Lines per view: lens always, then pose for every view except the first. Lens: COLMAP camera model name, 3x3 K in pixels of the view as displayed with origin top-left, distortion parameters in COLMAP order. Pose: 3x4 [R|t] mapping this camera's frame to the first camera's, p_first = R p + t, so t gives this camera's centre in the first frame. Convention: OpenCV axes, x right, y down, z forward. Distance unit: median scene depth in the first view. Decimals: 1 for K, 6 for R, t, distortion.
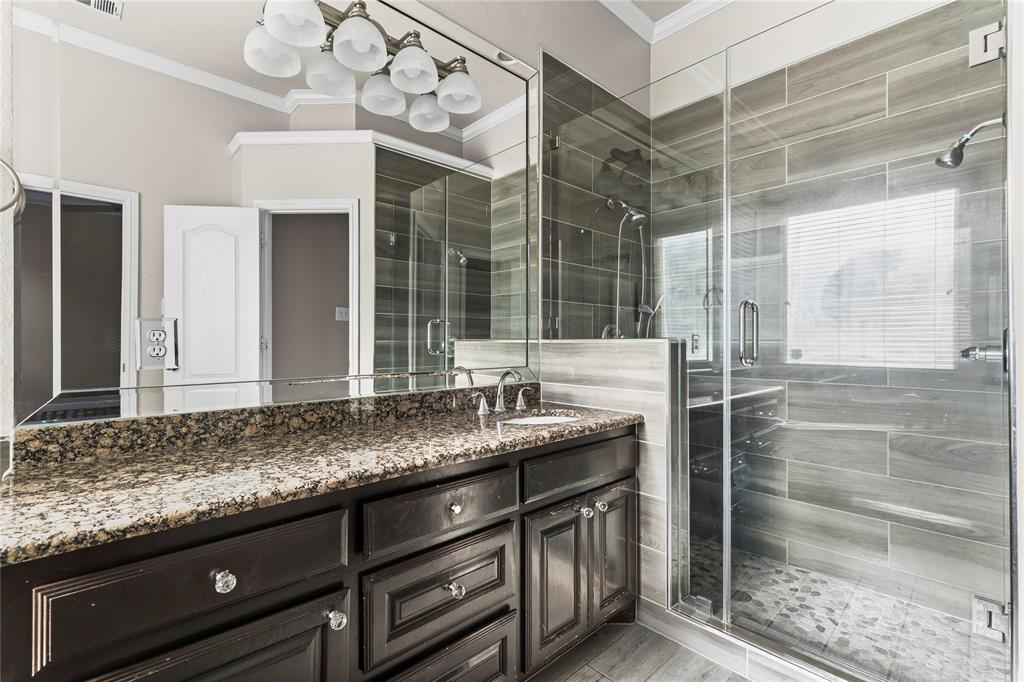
lens RADIAL K [[462.9, 0, 507.8], [0, 462.9, 338.6], [0, 0, 1]] dist [0.009040, -0.000379]
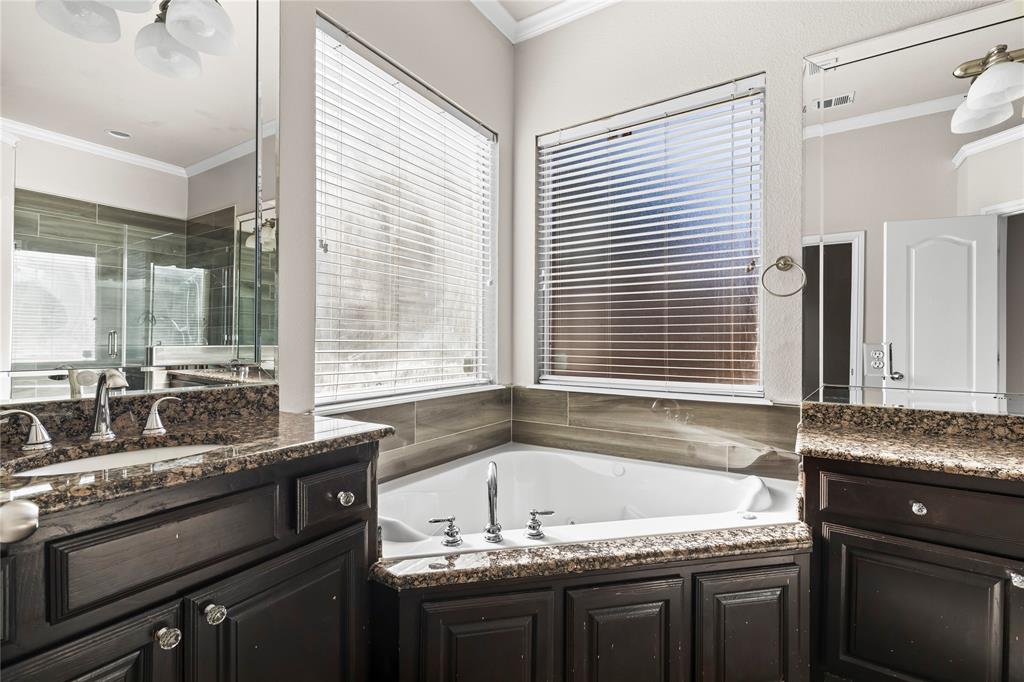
lens RADIAL K [[462.9, 0, 508.2], [0, 462.9, 340.8], [0, 0, 1]] dist [0.009040, -0.000379]
pose [[0.247236, 0.000957, -0.968955, 0.447205], [-0.003034, 0.999995, 0.000213, -0.048823], [0.968950, 0.002887, 0.247238, -0.579578]]
